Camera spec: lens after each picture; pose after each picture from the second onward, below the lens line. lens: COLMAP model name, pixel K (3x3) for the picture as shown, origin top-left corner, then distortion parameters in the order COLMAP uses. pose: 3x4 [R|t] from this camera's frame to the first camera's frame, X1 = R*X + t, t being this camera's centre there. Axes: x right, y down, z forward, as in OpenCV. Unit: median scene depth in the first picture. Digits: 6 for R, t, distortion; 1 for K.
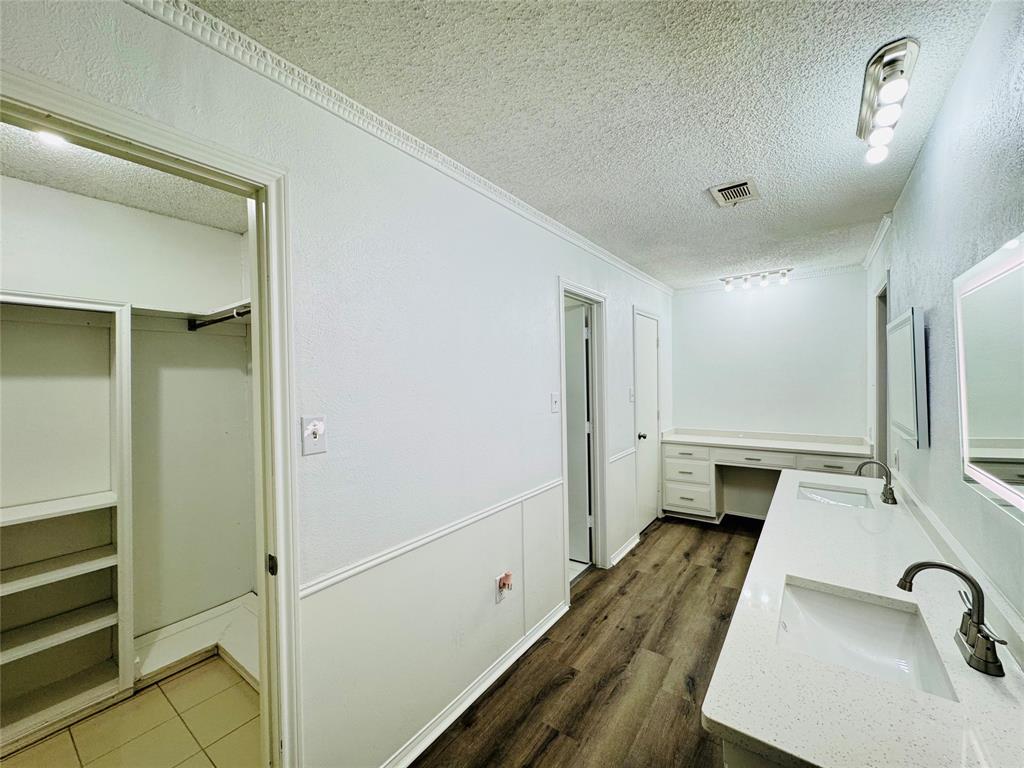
lens RADIAL K [[409.4, 0, 512.0], [0, 409.4, 384.0], [0, 0, 1]] dist [-0.003906, 0.000465]
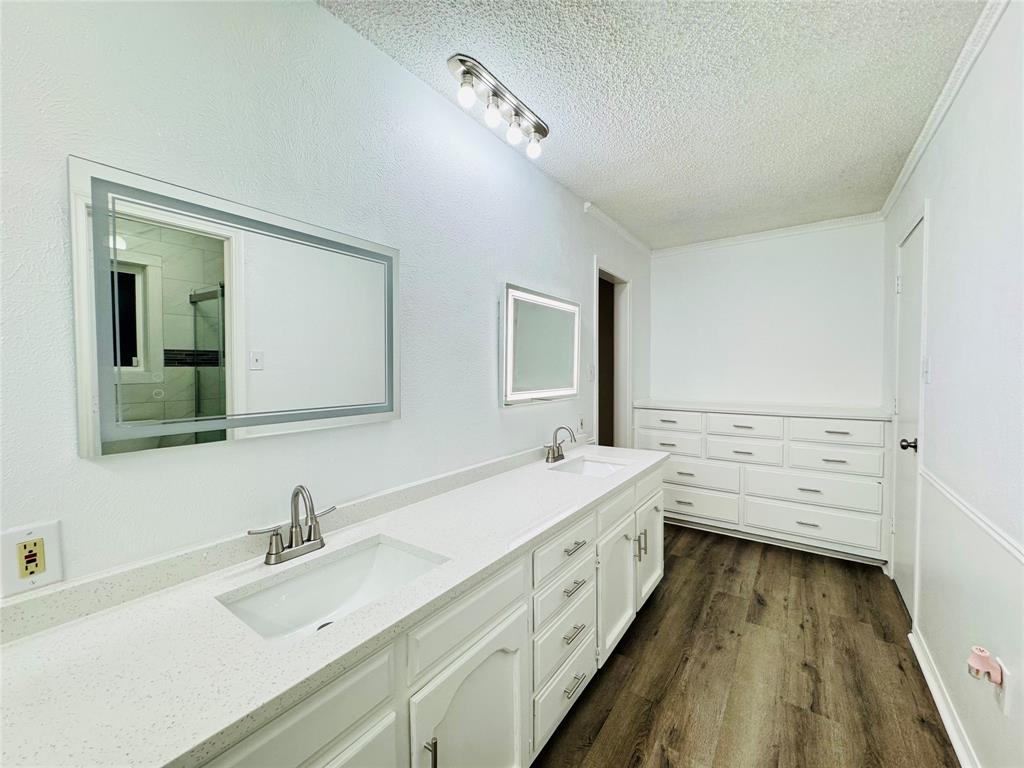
lens RADIAL K [[409.4, 0, 512.0], [0, 409.4, 384.0], [0, 0, 1]] dist [-0.003906, 0.000465]
pose [[-0.999583, 0.025389, -0.013786, 0.620074], [0.024770, 0.998753, 0.043343, 0.044997], [0.014869, 0.042984, -0.998965, 1.484074]]
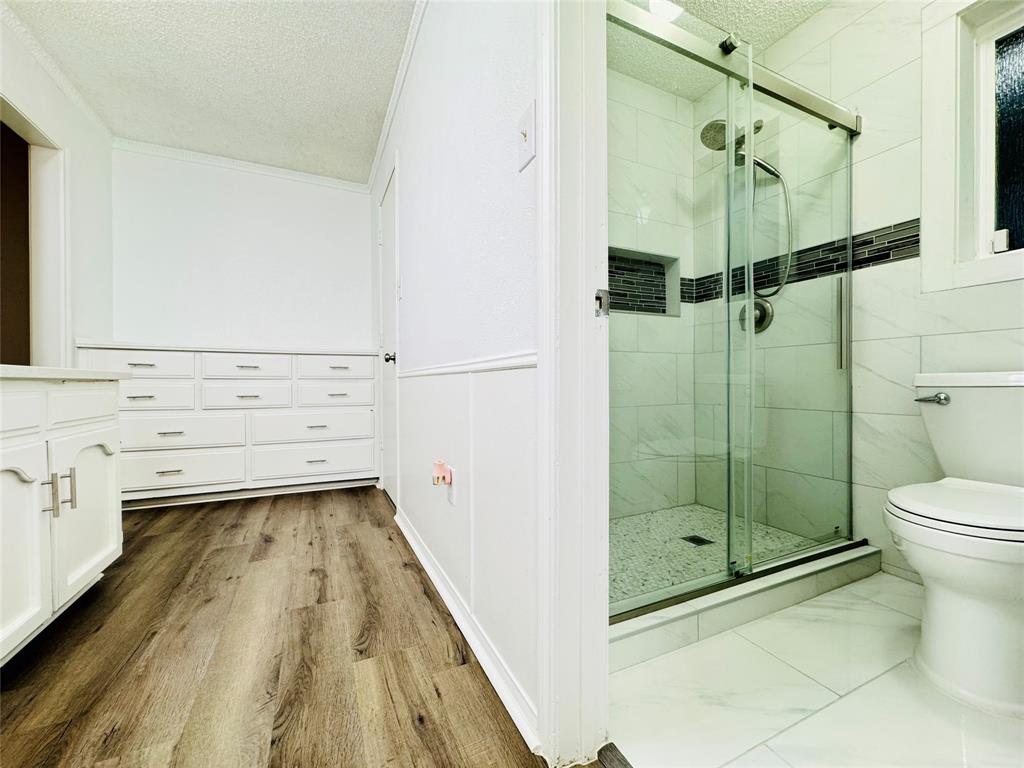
lens RADIAL K [[409.4, 0, 512.0], [0, 409.4, 384.0], [0, 0, 1]] dist [-0.003906, 0.000465]
pose [[-0.473077, 0.024888, -0.880670, 0.516845], [0.005025, 0.999661, 0.025551, 0.301437], [0.881007, 0.007663, -0.473042, 1.378421]]
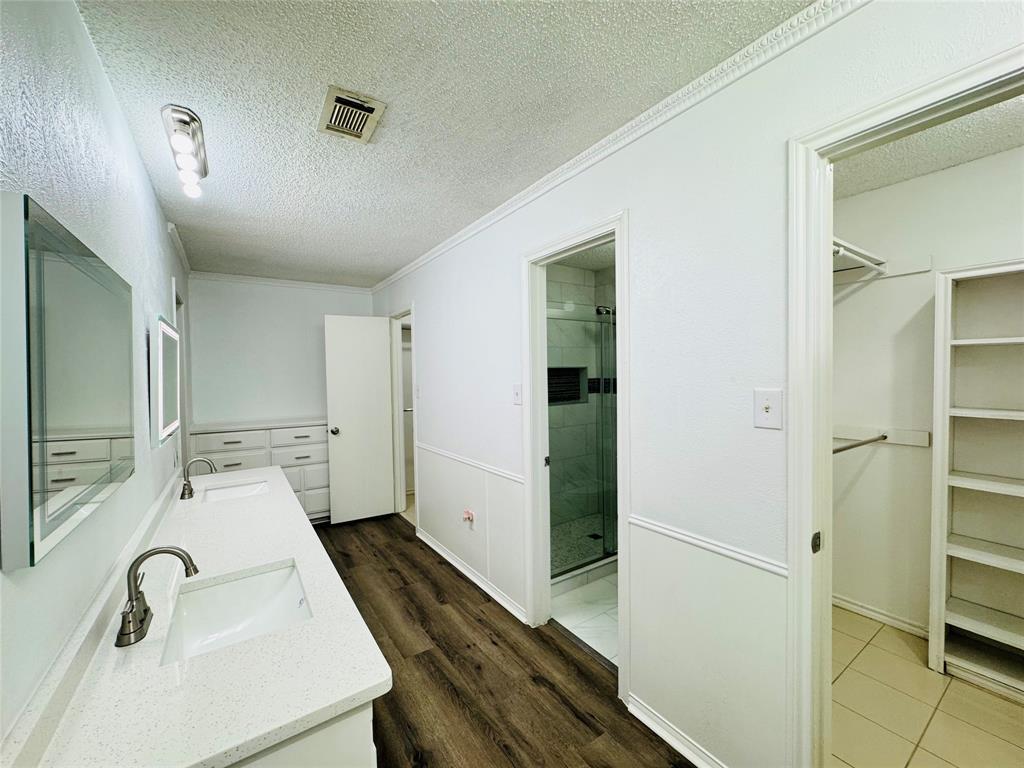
lens RADIAL K [[409.4, 0, 512.0], [0, 409.4, 384.0], [0, 0, 1]] dist [-0.003906, 0.000465]
pose [[-0.328595, 0.045713, -0.943364, 1.184333], [0.013233, 0.998953, 0.043798, -0.023241], [0.944378, 0.001909, -0.328856, 1.539573]]
